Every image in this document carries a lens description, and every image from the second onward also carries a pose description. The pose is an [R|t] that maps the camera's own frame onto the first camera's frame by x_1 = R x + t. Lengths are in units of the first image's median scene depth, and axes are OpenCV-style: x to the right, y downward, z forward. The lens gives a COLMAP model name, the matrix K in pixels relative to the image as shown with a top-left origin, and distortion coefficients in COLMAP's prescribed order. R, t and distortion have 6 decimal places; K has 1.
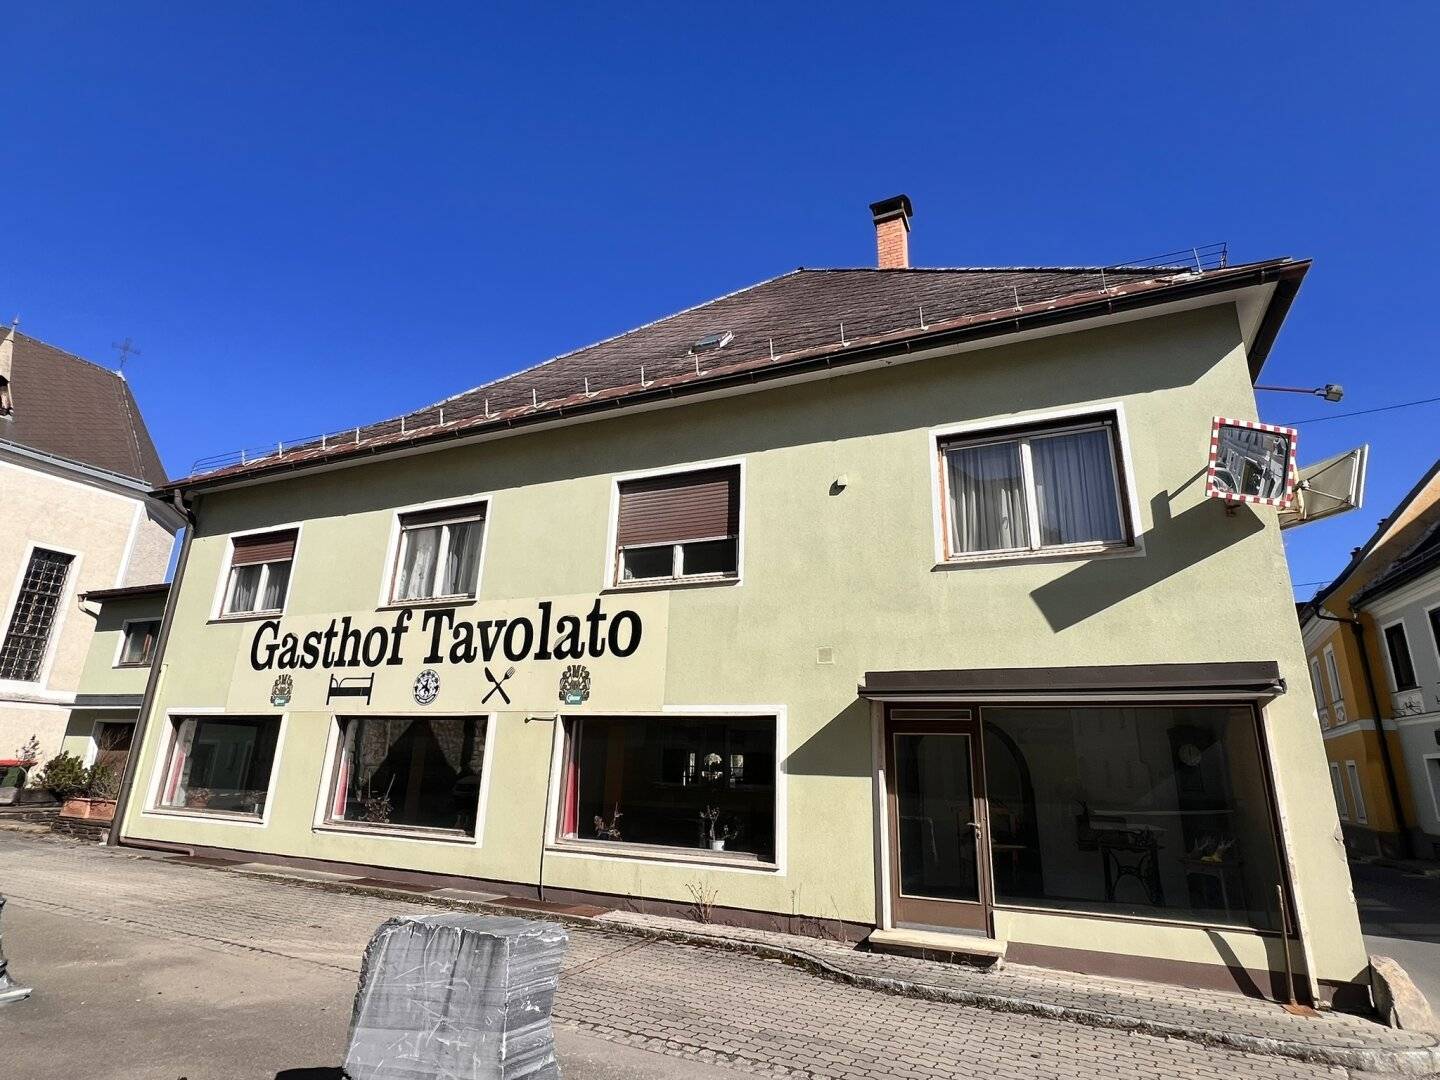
lens RADIAL K [[834.3, 0, 720.0], [0, 834.3, 540.0], [0, 0, 1]] dist [0.002285, -0.000646]
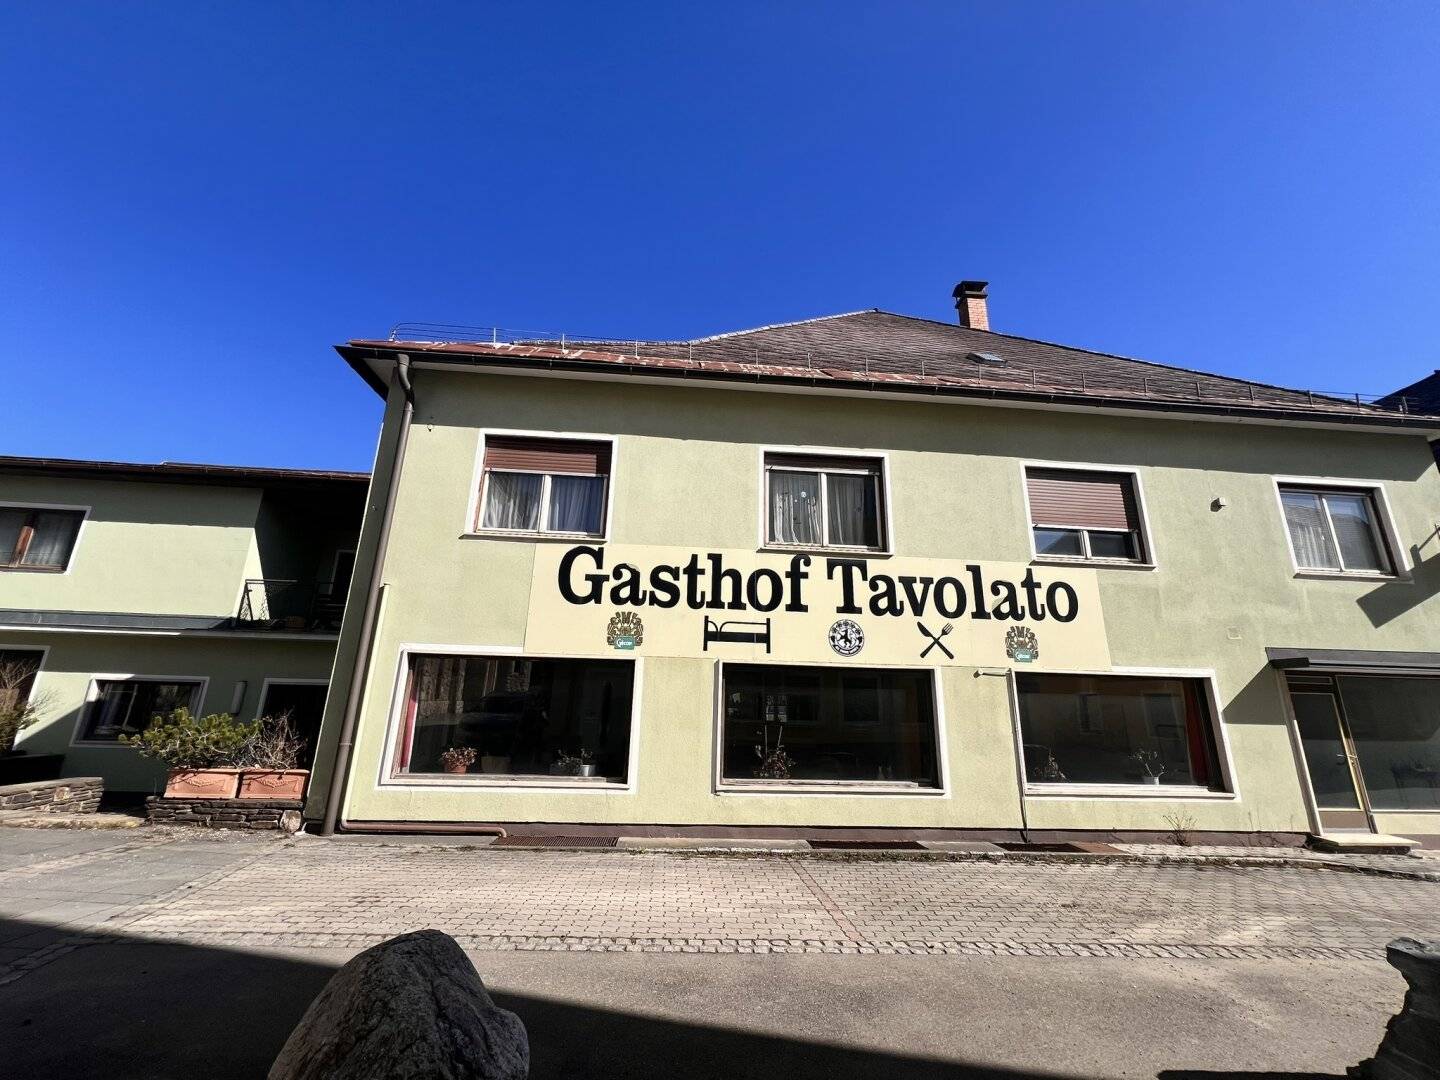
lens RADIAL K [[648.3, 0, 720.0], [0, 648.3, 540.0], [0, 0, 1]] dist [-0.000410, -0.000328]
pose [[0.847344, 0.122502, 0.516721, -0.882790], [-0.137964, 0.990400, -0.008558, 0.090577], [-0.512809, -0.064037, 0.856111, 0.436899]]
